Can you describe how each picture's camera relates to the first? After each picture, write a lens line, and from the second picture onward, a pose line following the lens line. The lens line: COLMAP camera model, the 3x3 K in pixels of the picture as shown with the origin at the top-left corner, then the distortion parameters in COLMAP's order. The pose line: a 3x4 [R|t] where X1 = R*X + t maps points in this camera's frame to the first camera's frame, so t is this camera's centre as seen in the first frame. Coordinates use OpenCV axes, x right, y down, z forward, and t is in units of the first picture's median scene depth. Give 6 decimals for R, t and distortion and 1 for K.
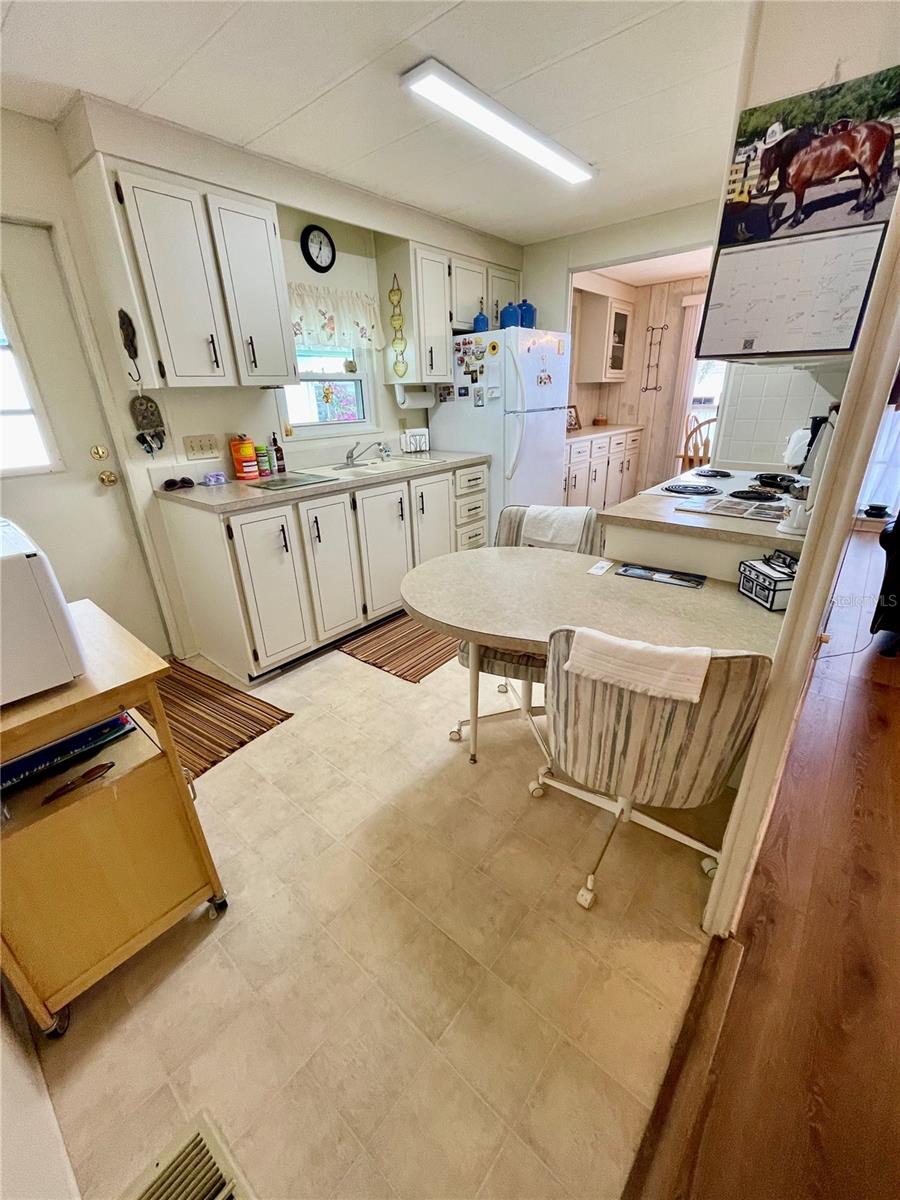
lens RADIAL K [[481.2, 0, 450.0], [0, 481.2, 600.0], [0, 0, 1]] dist [-0.000837, 0.000099]
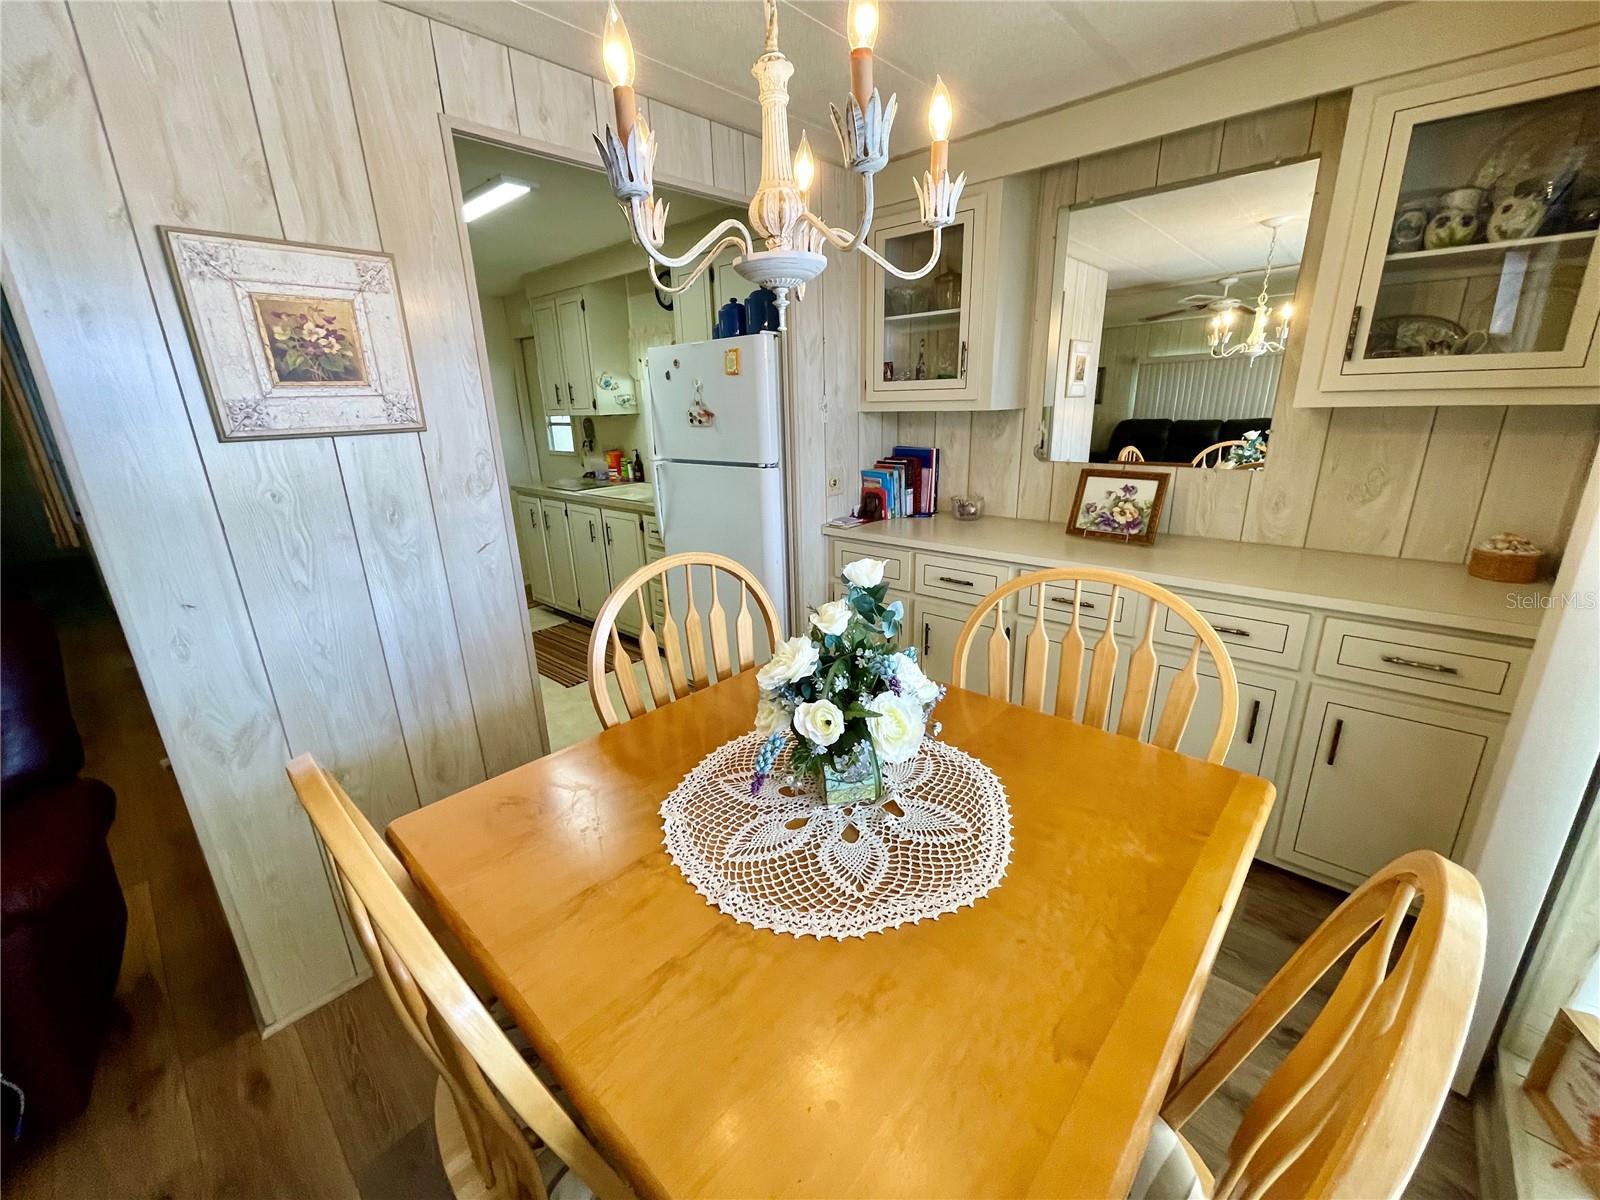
lens RADIAL K [[645.2, 0, 800.0], [0, 645.2, 600.0], [0, 0, 1]] dist [0.001546, -0.002291]
pose [[-0.030816, 0.319935, -0.946938, 1.675050], [-0.372693, 0.875388, 0.307889, -0.888973], [0.927443, 0.362405, 0.092262, 1.809418]]
